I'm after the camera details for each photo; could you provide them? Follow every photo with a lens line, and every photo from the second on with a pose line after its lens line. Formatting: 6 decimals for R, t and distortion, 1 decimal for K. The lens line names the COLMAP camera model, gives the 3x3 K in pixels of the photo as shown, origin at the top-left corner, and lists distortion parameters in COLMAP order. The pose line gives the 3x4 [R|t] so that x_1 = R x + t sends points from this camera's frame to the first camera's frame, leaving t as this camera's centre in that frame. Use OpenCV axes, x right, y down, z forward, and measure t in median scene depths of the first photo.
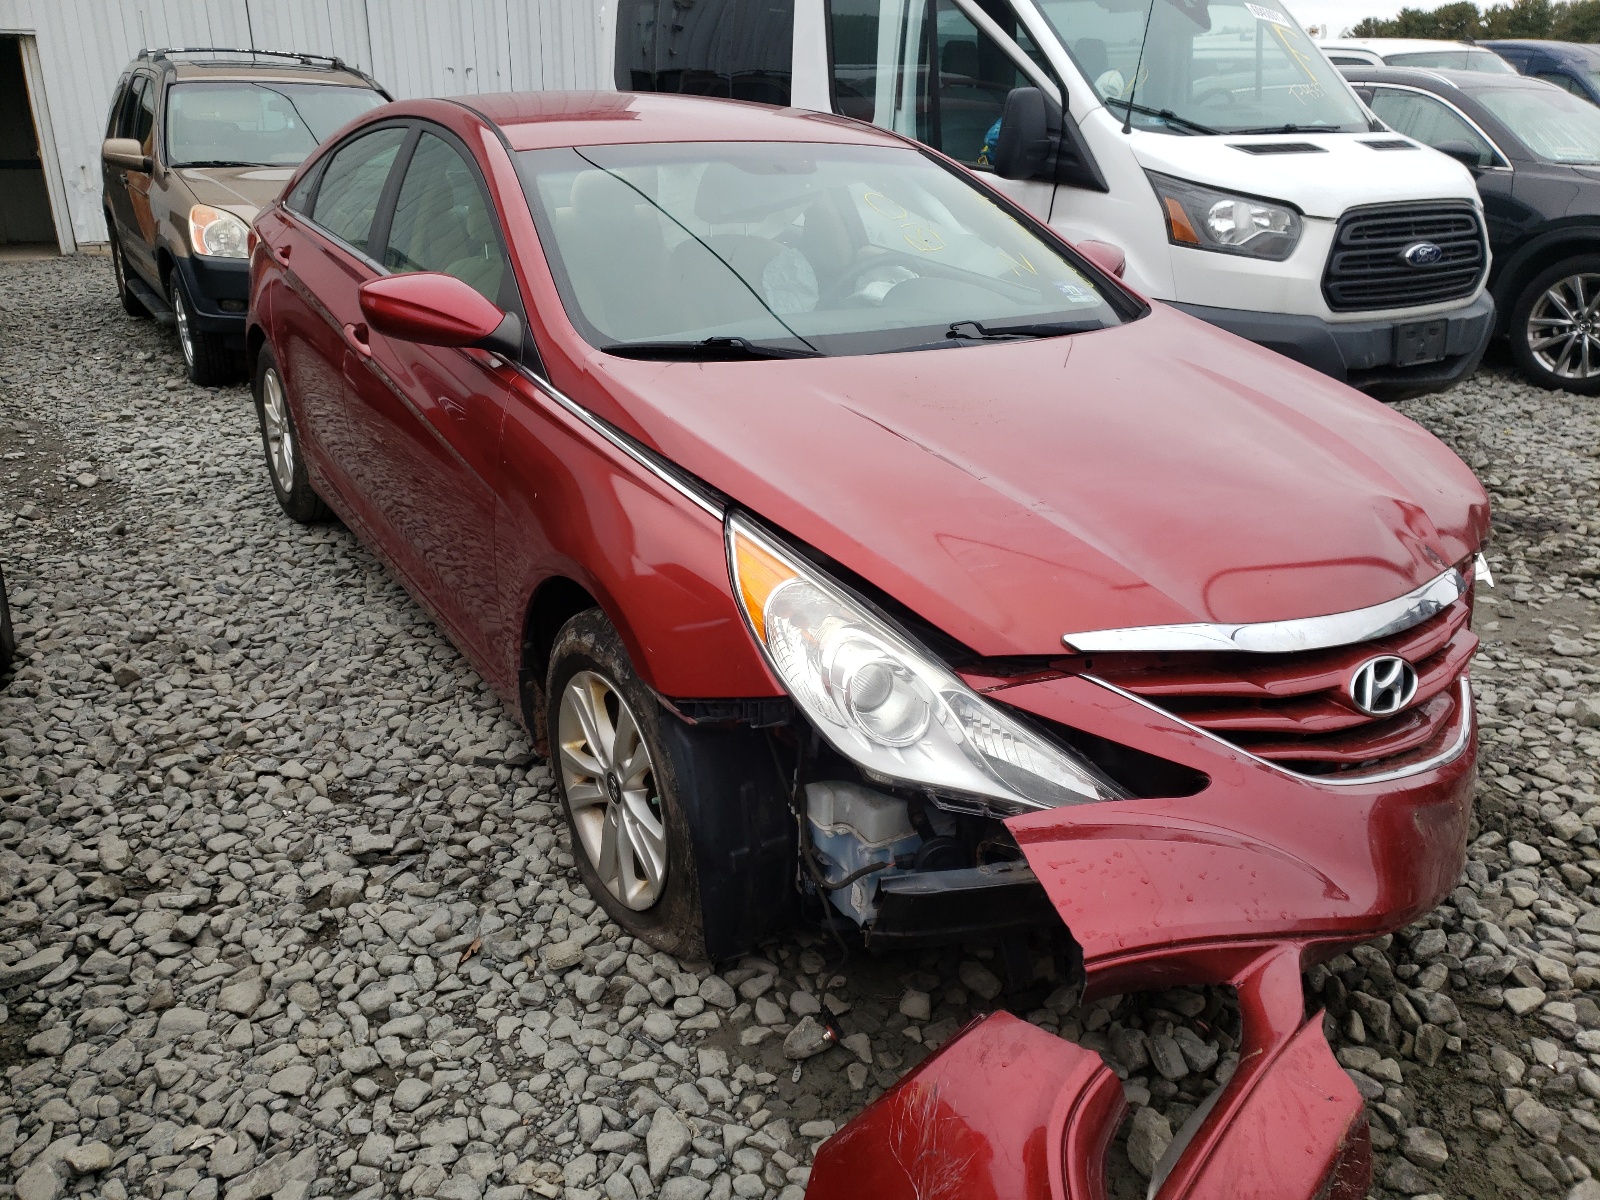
lens RADIAL K [[1166.7, 0, 798.2], [0, 1166.7, 599.6], [0, 0, 1]] dist [0.022486, -0.008379]
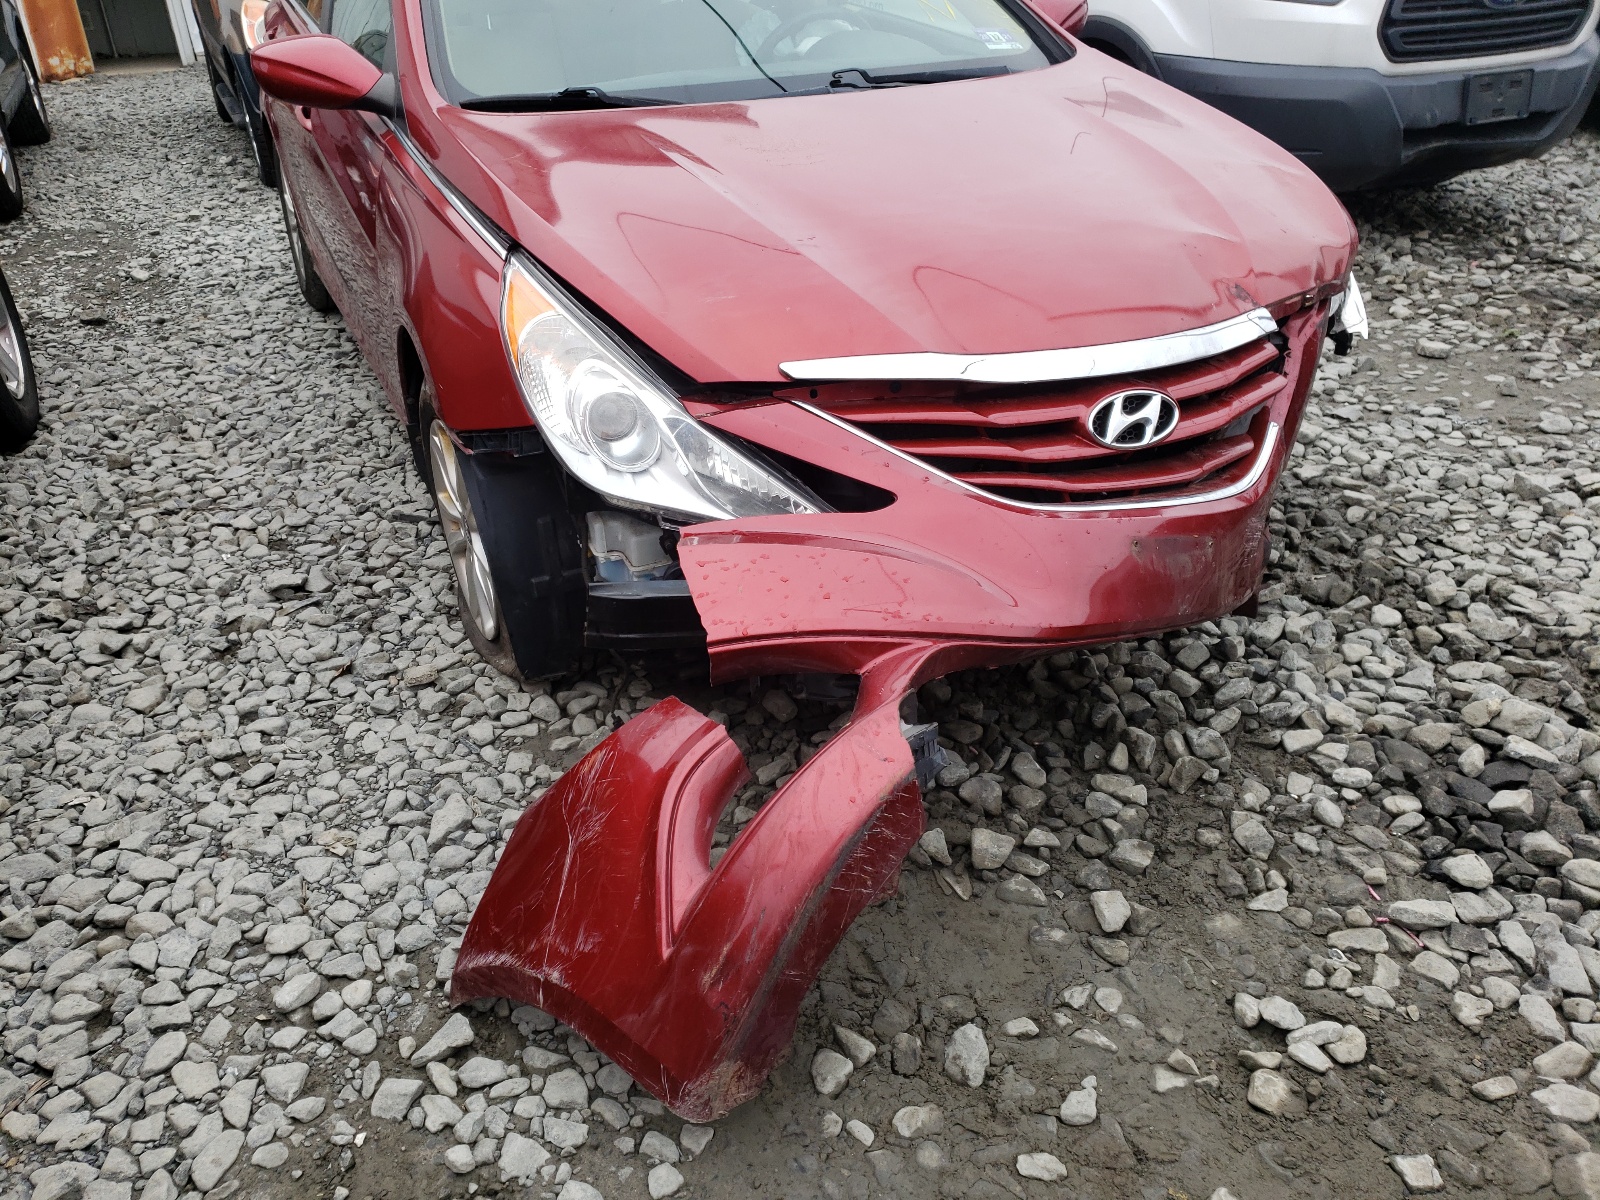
lens RADIAL K [[1166.7, 0, 797.0], [0, 1166.7, 605.2], [0, 0, 1]] dist [0.022486, -0.008379]
pose [[0.991347, 0.022749, -0.129285, 0.291490], [-0.002398, 0.987843, 0.155436, 0.062778], [0.131249, -0.153781, 0.979349, -0.032215]]
